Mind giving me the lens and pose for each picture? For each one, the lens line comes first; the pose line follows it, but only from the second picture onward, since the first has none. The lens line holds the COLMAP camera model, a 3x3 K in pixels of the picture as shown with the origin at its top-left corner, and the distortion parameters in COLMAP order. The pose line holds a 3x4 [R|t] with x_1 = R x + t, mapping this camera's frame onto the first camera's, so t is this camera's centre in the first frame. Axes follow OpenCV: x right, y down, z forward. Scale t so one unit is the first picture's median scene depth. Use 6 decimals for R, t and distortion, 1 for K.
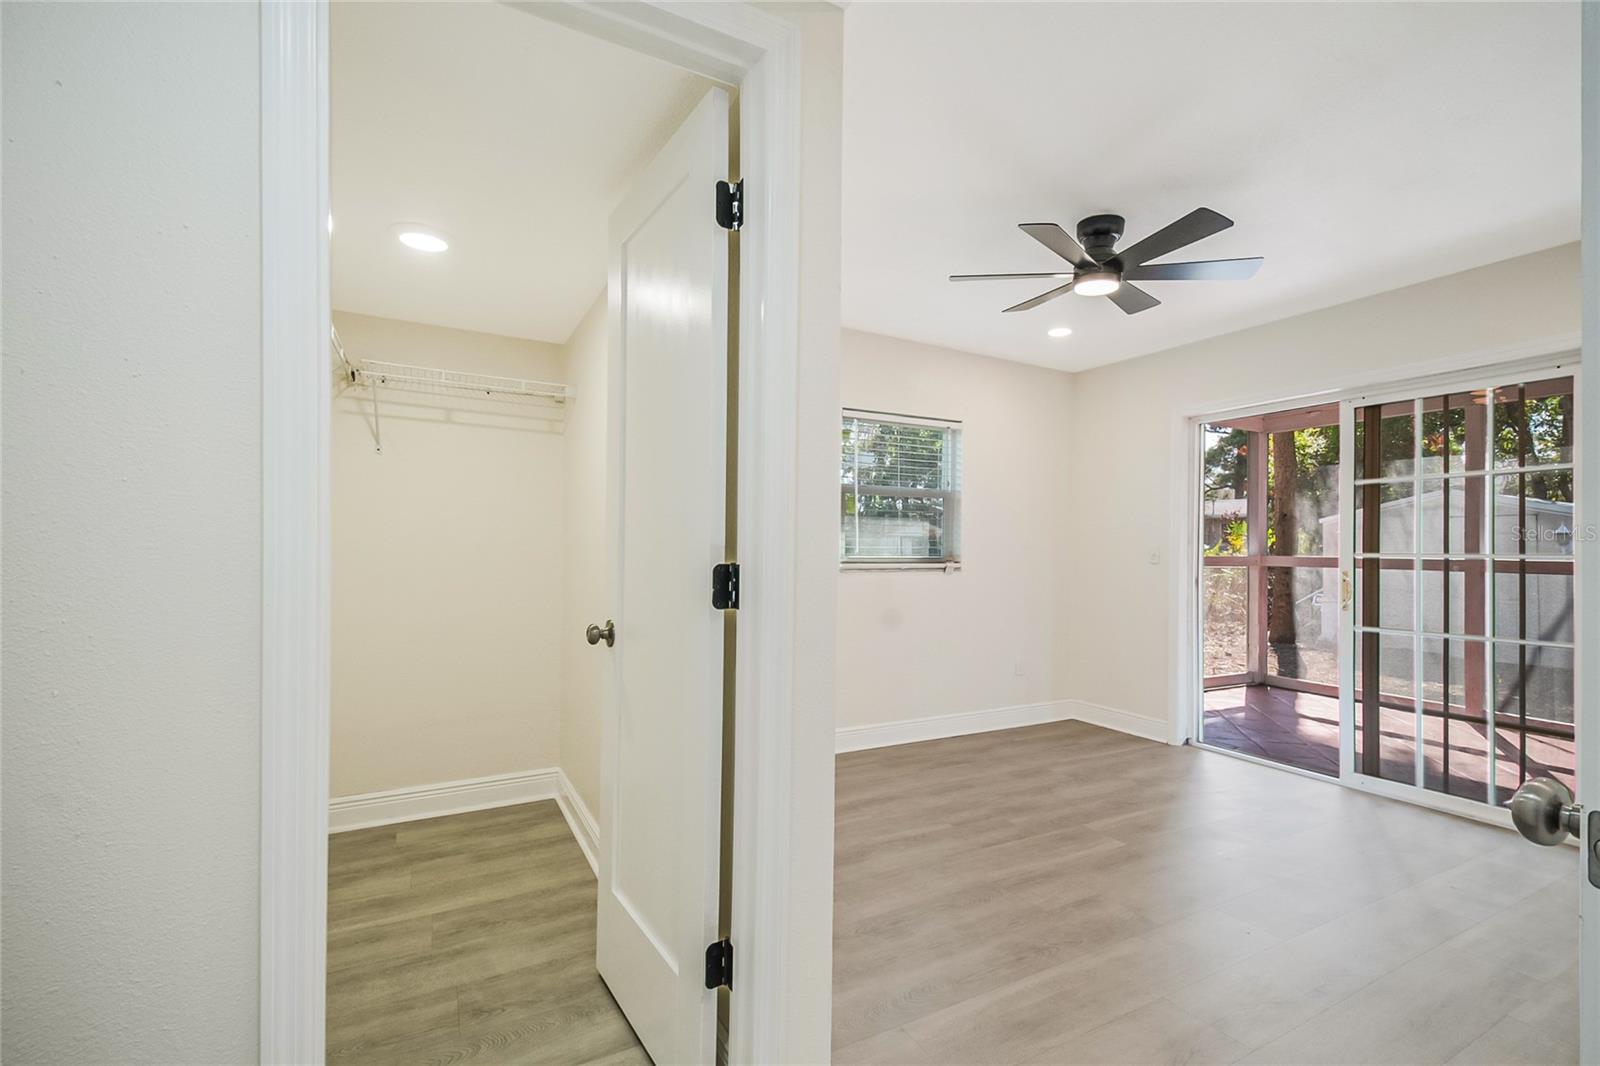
lens RADIAL K [[700.1, 0, 801.5], [0, 700.1, 541.3], [0, 0, 1]] dist [0.000424, -0.009318]
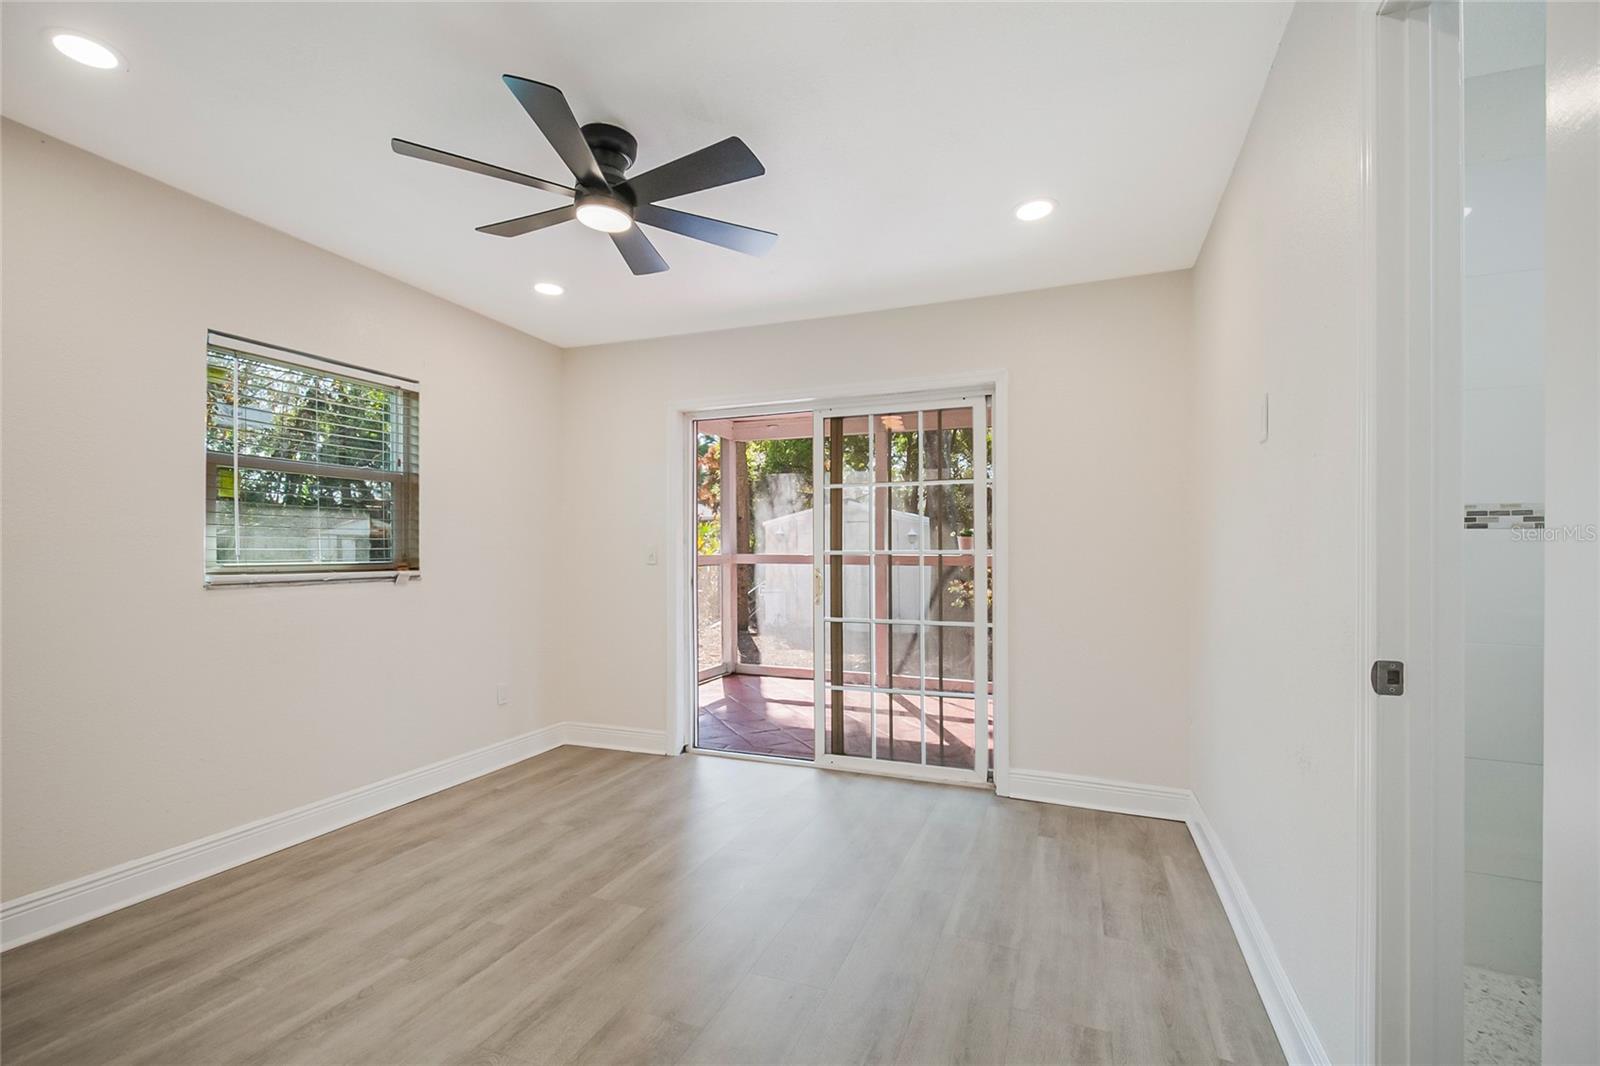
lens RADIAL K [[700.1, 0, 808.8], [0, 700.1, 557.9], [0, 0, 1]] dist [0.000424, -0.009318]
pose [[0.747281, -0.015473, 0.664328, 0.048285], [-0.000125, 0.999726, 0.023425, 0.000675], [-0.664508, -0.017588, 0.747074, 0.188074]]
